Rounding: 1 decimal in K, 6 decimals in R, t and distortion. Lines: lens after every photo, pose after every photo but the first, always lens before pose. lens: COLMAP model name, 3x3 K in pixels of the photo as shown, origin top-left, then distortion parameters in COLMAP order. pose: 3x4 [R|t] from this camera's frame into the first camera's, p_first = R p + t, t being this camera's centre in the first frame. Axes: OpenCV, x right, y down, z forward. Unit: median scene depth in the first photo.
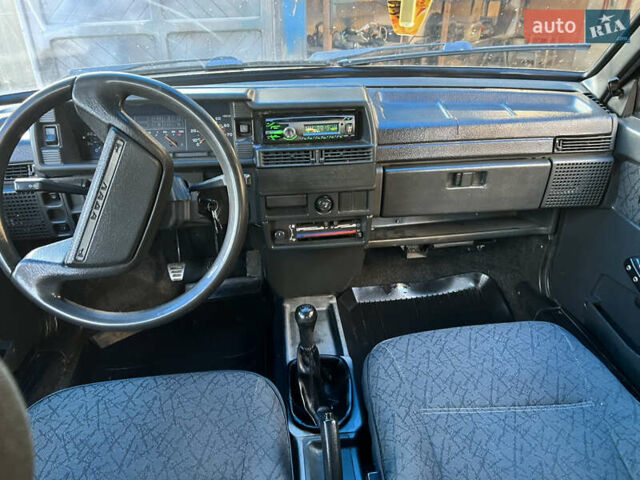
lens RADIAL K [[480.6, 0, 349.4], [0, 480.6, 237.5], [0, 0, 1]] dist [0.008167, 0.000292]
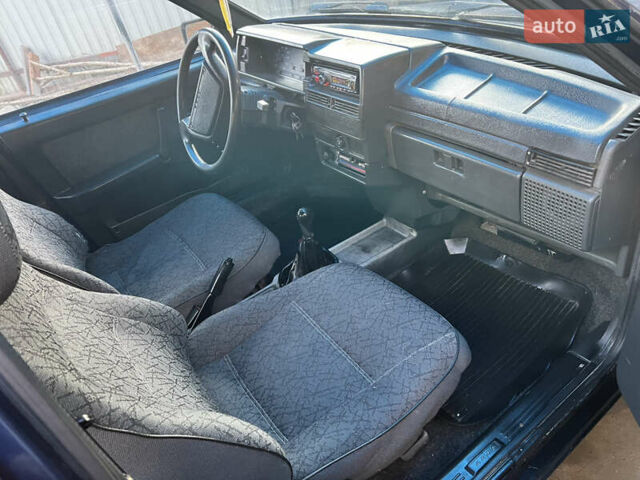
lens RADIAL K [[474.3, 0, 320.0], [0, 474.3, 240.0], [0, 0, 1]] dist [0.013864, -0.005347]
pose [[0.492331, 0.445971, -0.747476, 0.929764], [-0.251961, 0.895019, 0.368044, -0.273160], [0.833142, 0.007136, 0.553013, 0.235710]]
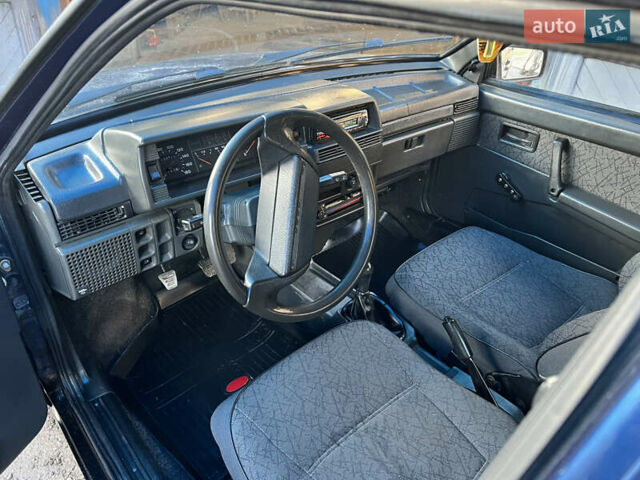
lens RADIAL K [[474.3, 0, 320.0], [0, 474.3, 240.0], [0, 0, 1]] dist [0.013864, -0.005347]
pose [[0.814379, -0.275612, 0.510709, -0.757523], [0.216067, 0.960759, 0.173948, -0.149538], [-0.538611, -0.031312, 0.841973, -0.016423]]
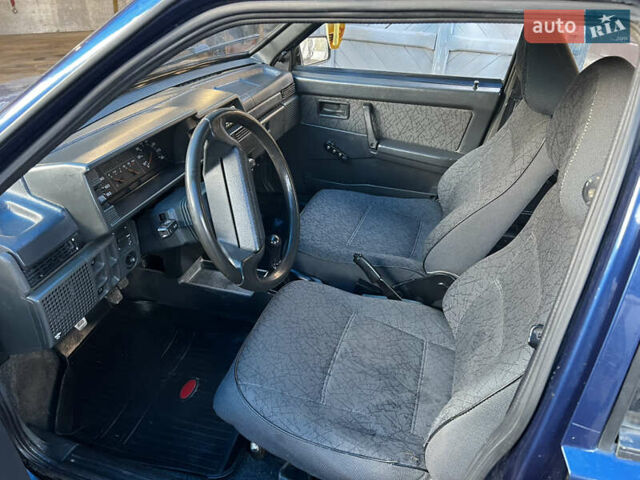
lens RADIAL K [[474.3, 0, 320.0], [0, 474.3, 240.0], [0, 0, 1]] dist [0.013864, -0.005347]
pose [[0.395029, -0.469574, 0.789590, -1.086763], [0.397070, 0.862336, 0.314184, -0.225492], [-0.828425, 0.189411, 0.527101, 0.095102]]
